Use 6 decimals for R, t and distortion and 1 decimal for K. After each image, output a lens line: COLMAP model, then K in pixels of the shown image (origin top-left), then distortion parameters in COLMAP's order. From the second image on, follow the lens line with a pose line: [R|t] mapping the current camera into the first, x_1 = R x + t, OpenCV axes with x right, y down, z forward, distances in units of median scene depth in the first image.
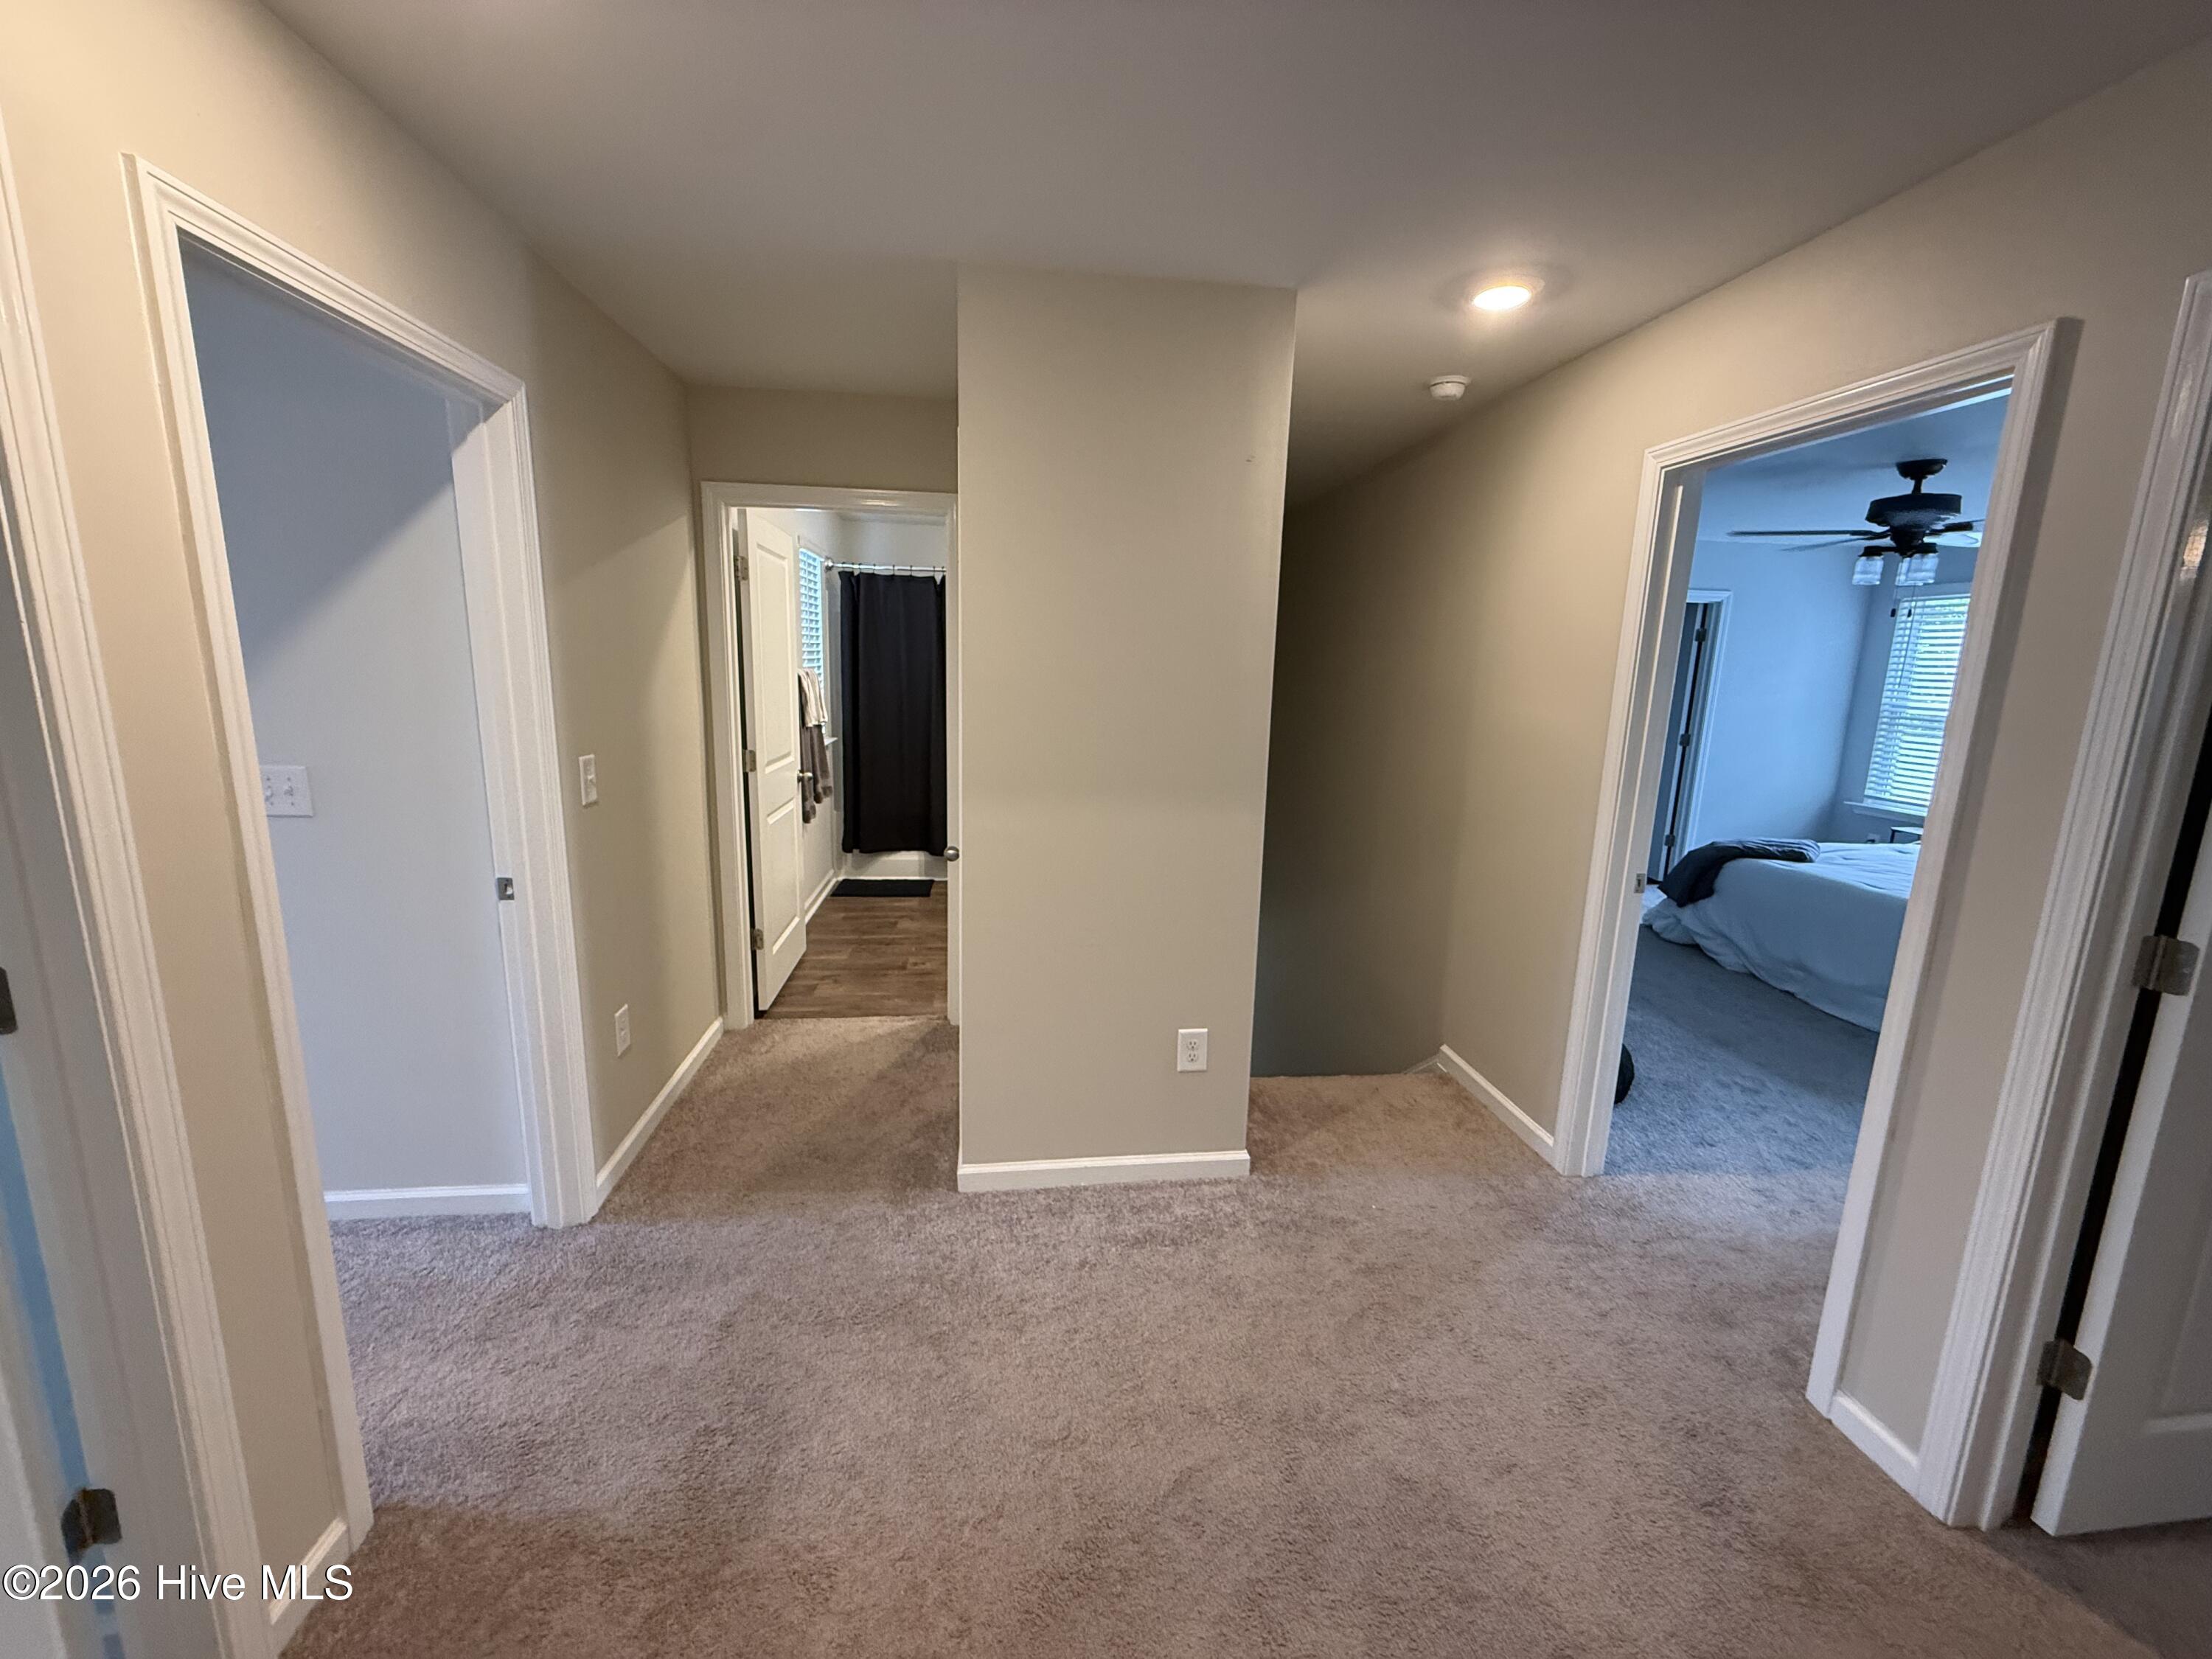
lens RADIAL K [[880.2, 0, 1102.4], [0, 880.2, 823.7], [0, 0, 1]] dist [-0.001615, 0.000379]
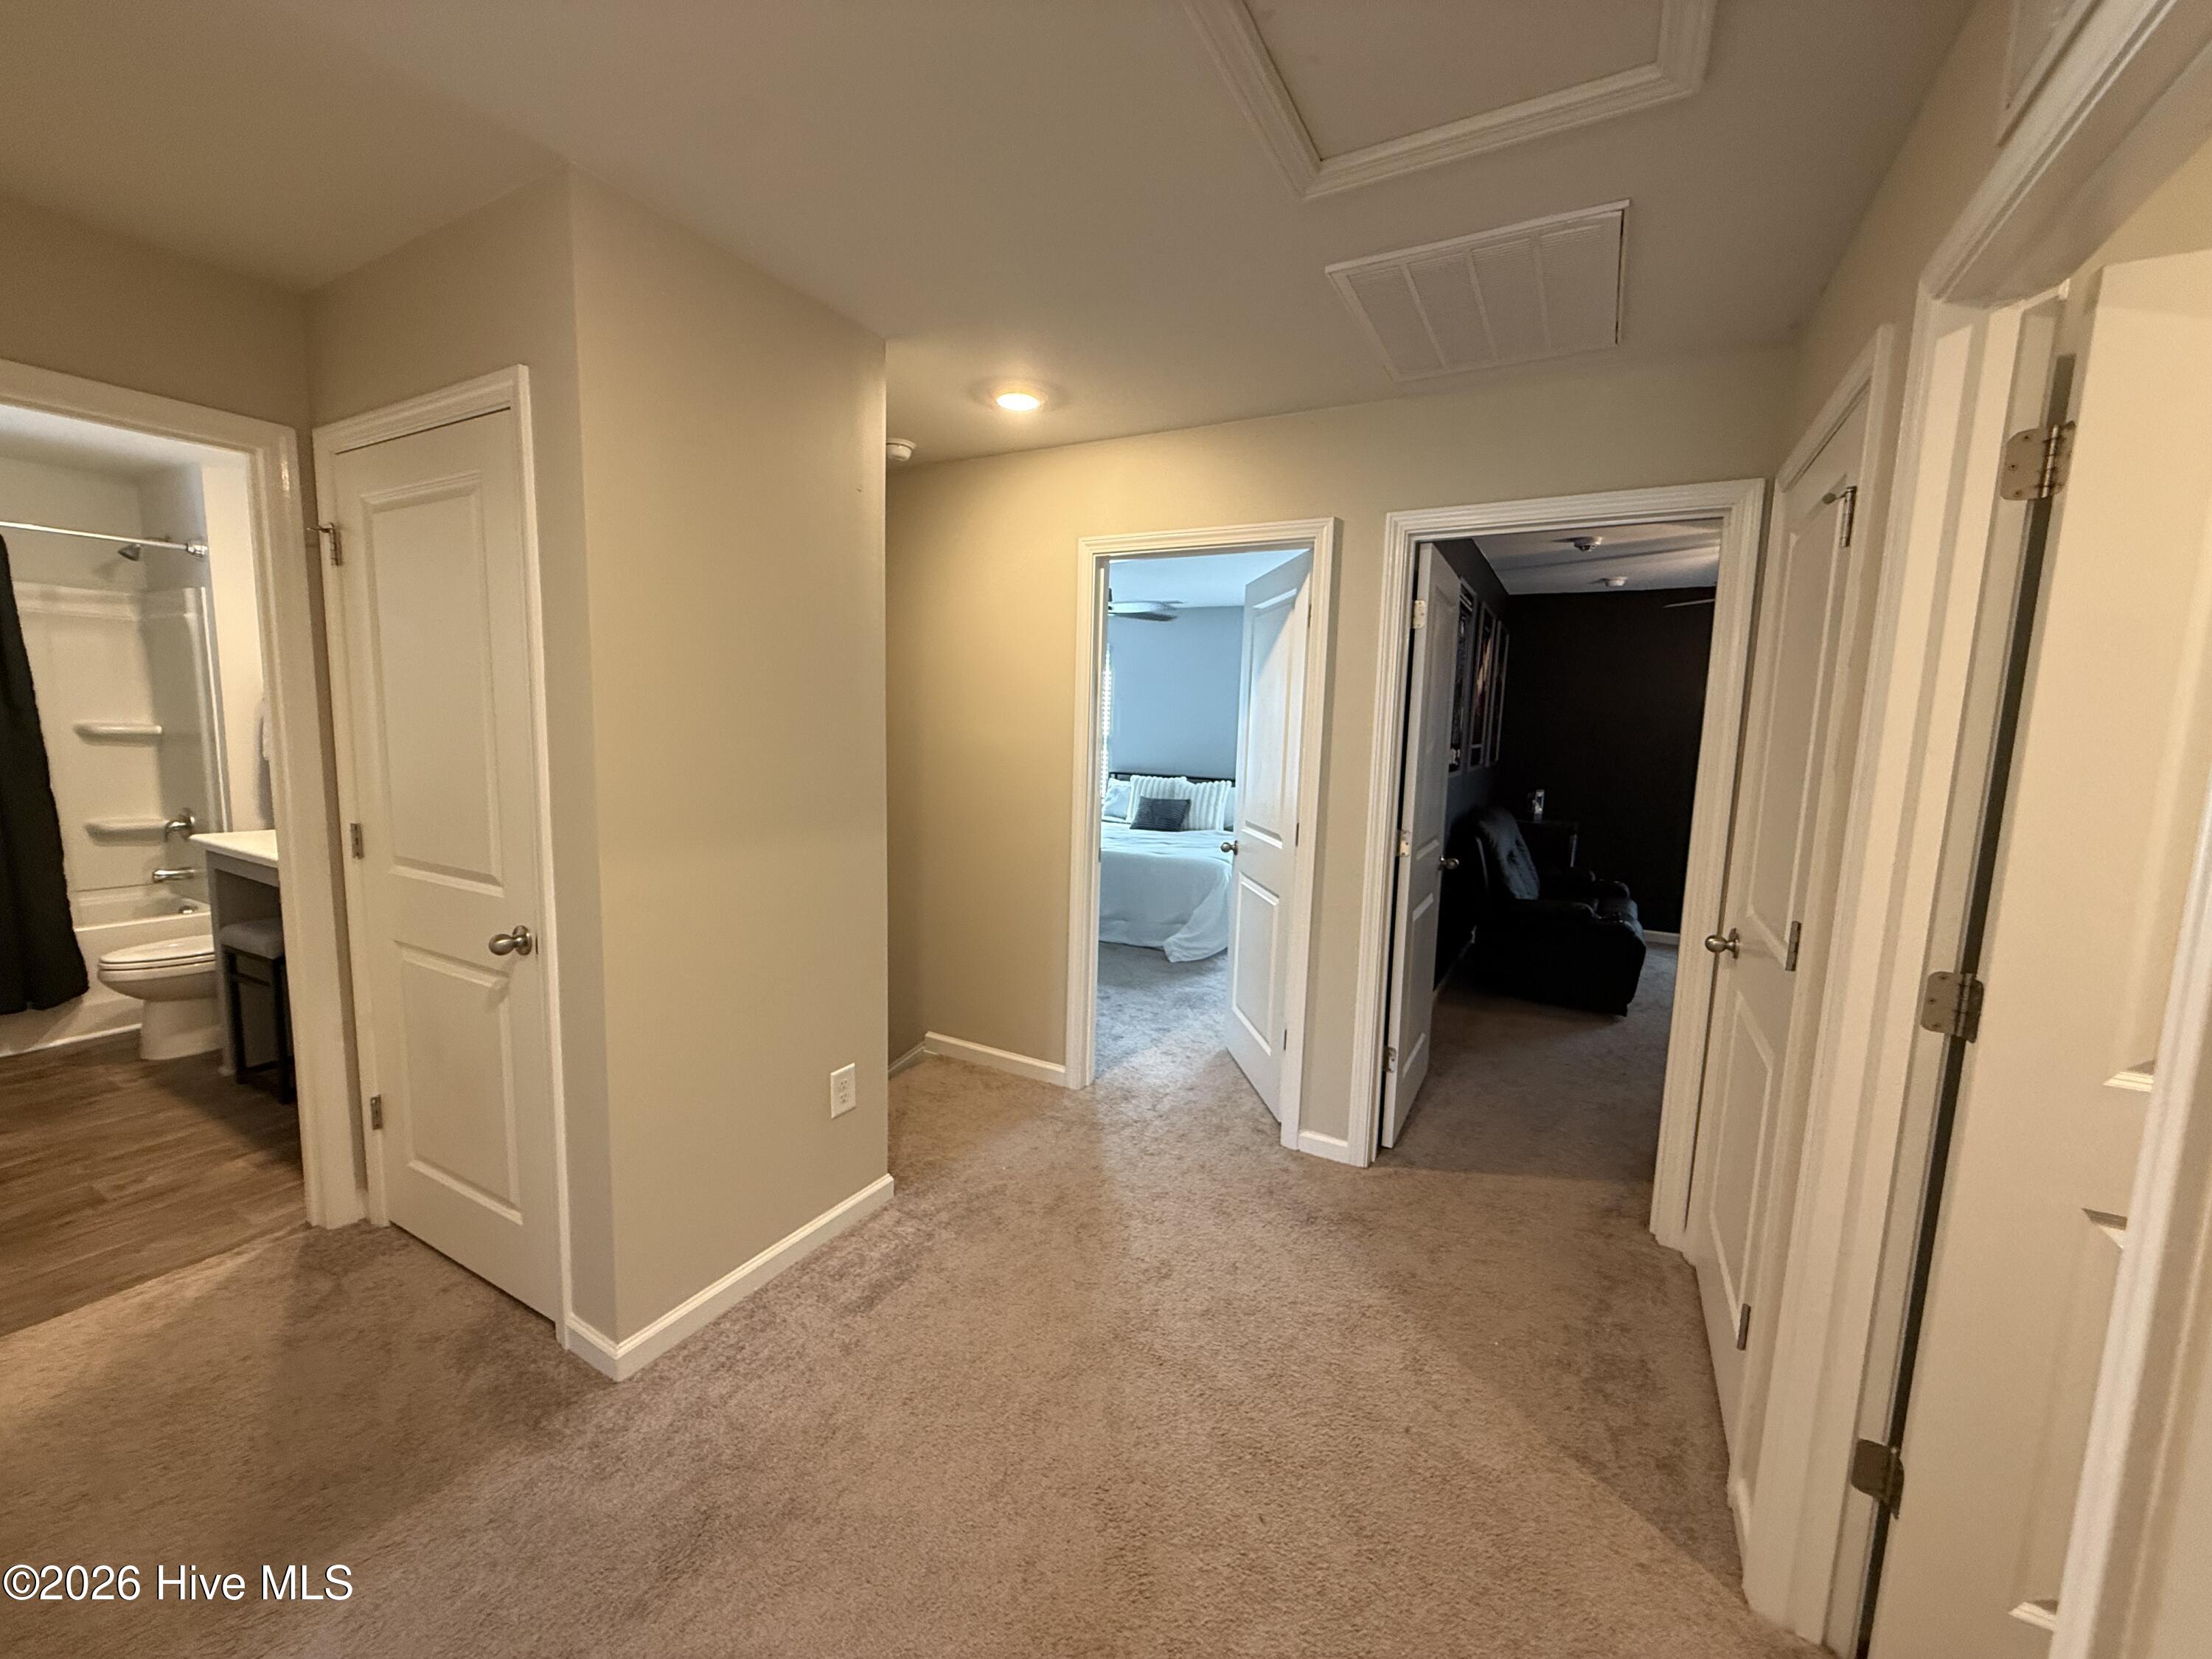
lens RADIAL K [[880.2, 0, 1099.8], [0, 880.2, 826.3], [0, 0, 1]] dist [-0.001615, 0.000379]
pose [[0.590076, -0.106733, 0.800262, -0.382798], [0.132249, 0.990612, 0.034606, -0.018871], [-0.796442, 0.085413, 0.598652, 0.148968]]
